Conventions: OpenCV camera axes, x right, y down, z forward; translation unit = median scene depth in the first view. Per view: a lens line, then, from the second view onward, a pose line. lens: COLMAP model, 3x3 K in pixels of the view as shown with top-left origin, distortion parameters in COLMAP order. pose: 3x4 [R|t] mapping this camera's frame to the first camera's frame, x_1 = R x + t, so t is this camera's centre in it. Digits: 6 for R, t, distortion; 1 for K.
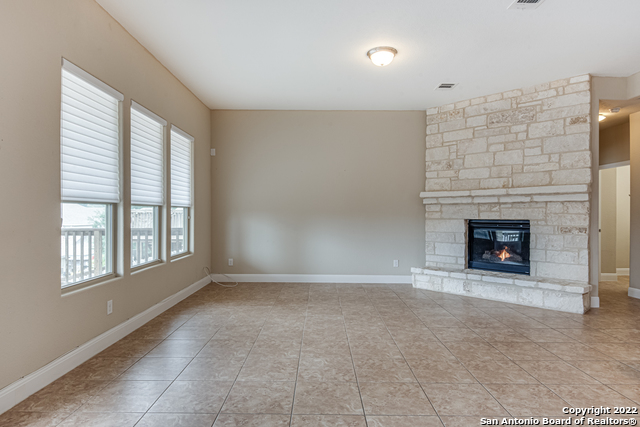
lens RADIAL K [[371.6, 0, 314.0], [0, 371.6, 214.5], [0, 0, 1]] dist [0.011017, -0.010950]
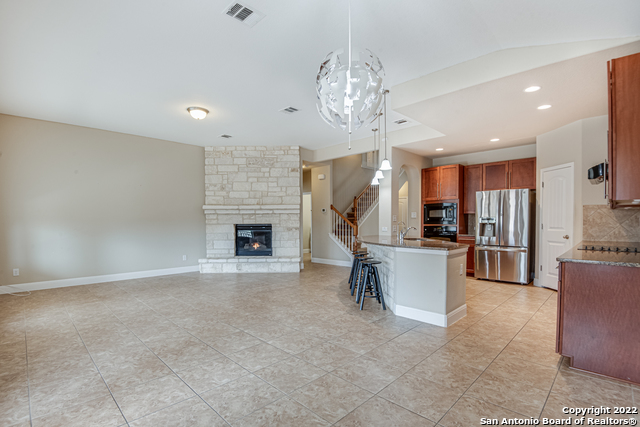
lens RADIAL K [[301.6, 0, 315.1], [0, 301.6, 229.3], [0, 0, 1]] dist [-0.019221, -0.008152]
pose [[0.701759, -0.029494, 0.711803, -0.268266], [0.008007, 0.999406, 0.033516, -0.005060], [-0.712369, -0.017821, 0.701579, -0.121037]]
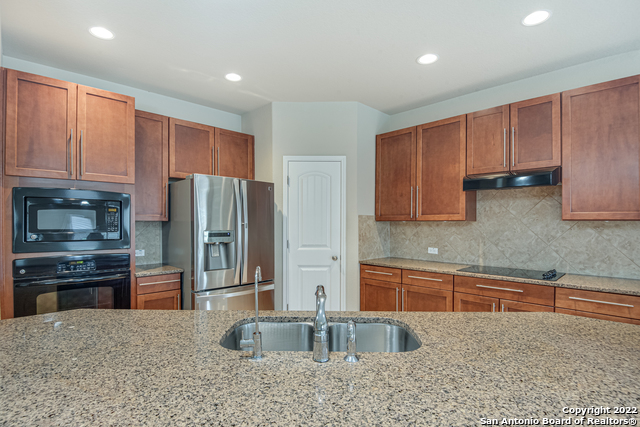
lens RADIAL K [[312.4, 0, 315.6], [0, 312.4, 224.8], [0, 0, 1]] dist [-0.019398, -0.003751]
pose [[-0.711732, -0.013898, 0.702314, 0.437939], [-0.008032, 0.999900, 0.011648, -0.025111], [-0.702405, 0.002649, -0.711772, 0.459739]]
